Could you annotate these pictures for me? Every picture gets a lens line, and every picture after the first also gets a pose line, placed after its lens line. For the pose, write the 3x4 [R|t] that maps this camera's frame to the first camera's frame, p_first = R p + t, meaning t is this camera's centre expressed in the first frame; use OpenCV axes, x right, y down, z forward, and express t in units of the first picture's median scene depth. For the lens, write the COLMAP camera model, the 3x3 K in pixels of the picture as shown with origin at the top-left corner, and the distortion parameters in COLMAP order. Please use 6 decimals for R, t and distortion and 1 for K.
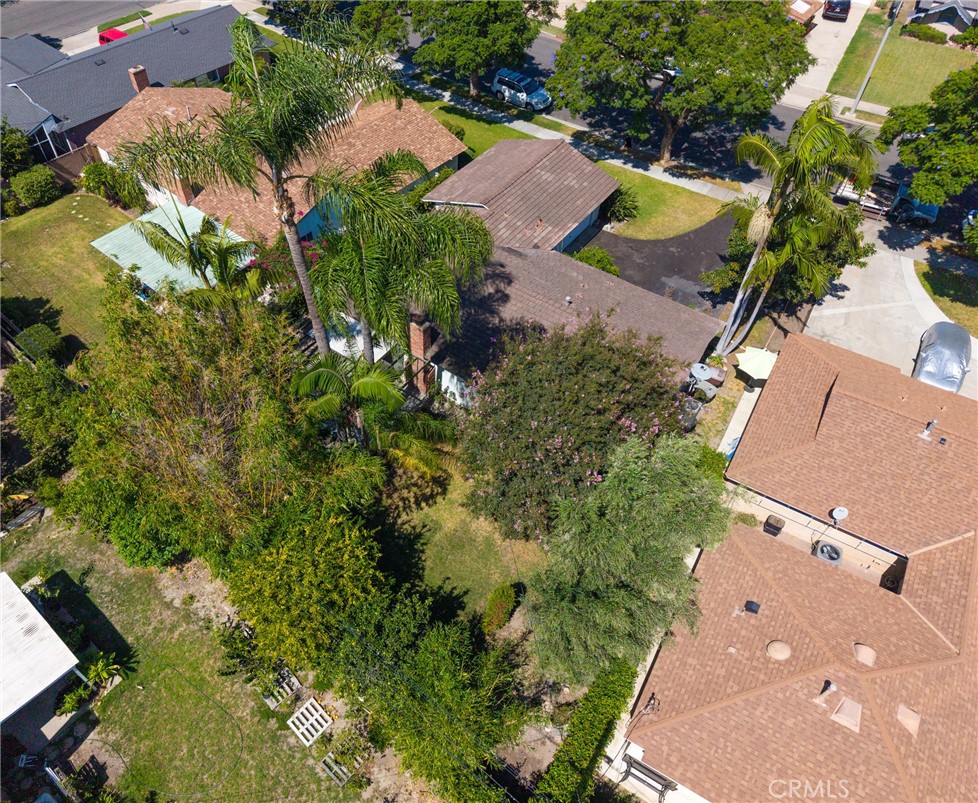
lens RADIAL K [[704.2, 0, 454.5], [0, 704.2, 408.3], [0, 0, 1]] dist [0.013264, -0.000192]
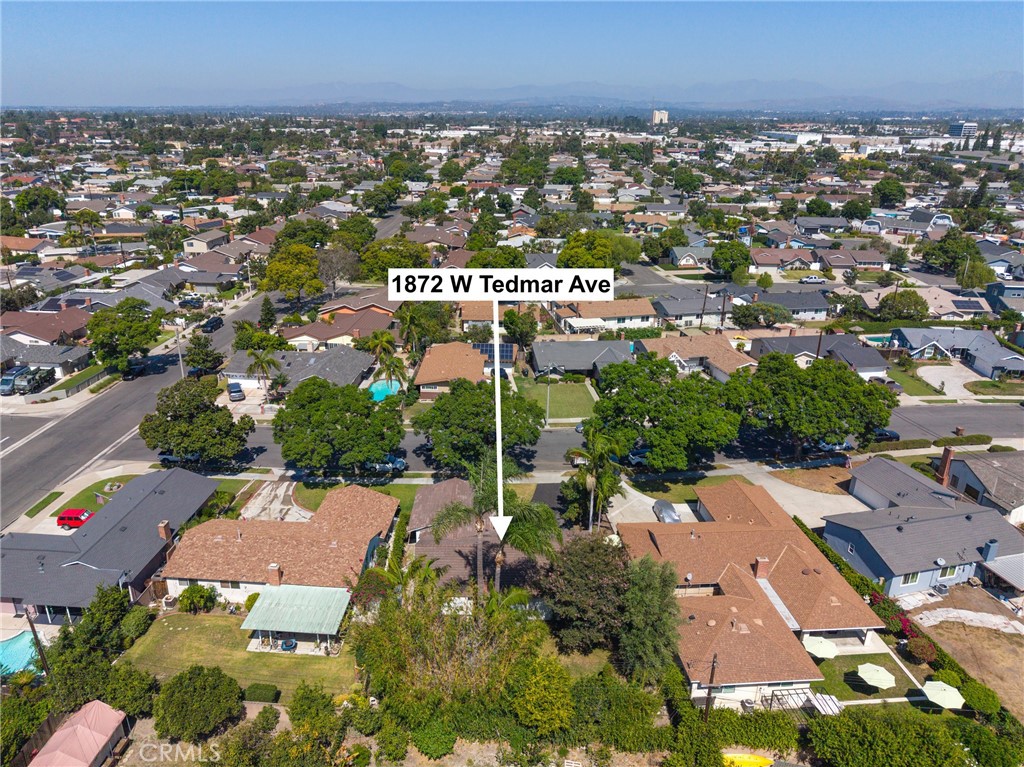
lens RADIAL K [[719.7, 0, 497.4], [0, 719.7, 396.8], [0, 0, 1]] dist [0.027944, -0.024309]
pose [[0.799287, -0.220905, 0.558875, -0.657575], [0.450092, 0.836272, -0.313157, 0.063382], [-0.398194, 0.501847, 0.767848, -0.498979]]
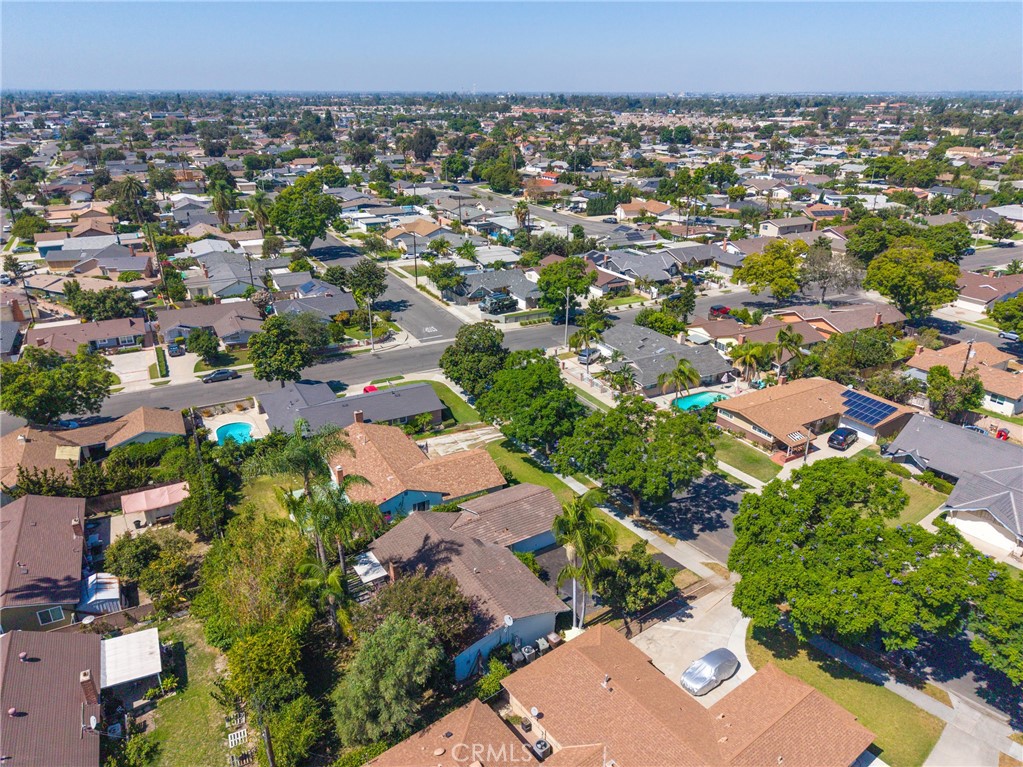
lens RADIAL K [[719.0, 0, 517.6], [0, 719.0, 392.6], [0, 0, 1]] dist [0.027944, -0.024309]
pose [[0.928889, 0.134885, -0.344923, 0.561820], [-0.274030, 0.876823, -0.395082, 0.096696], [0.249146, 0.461506, 0.851433, -0.497124]]
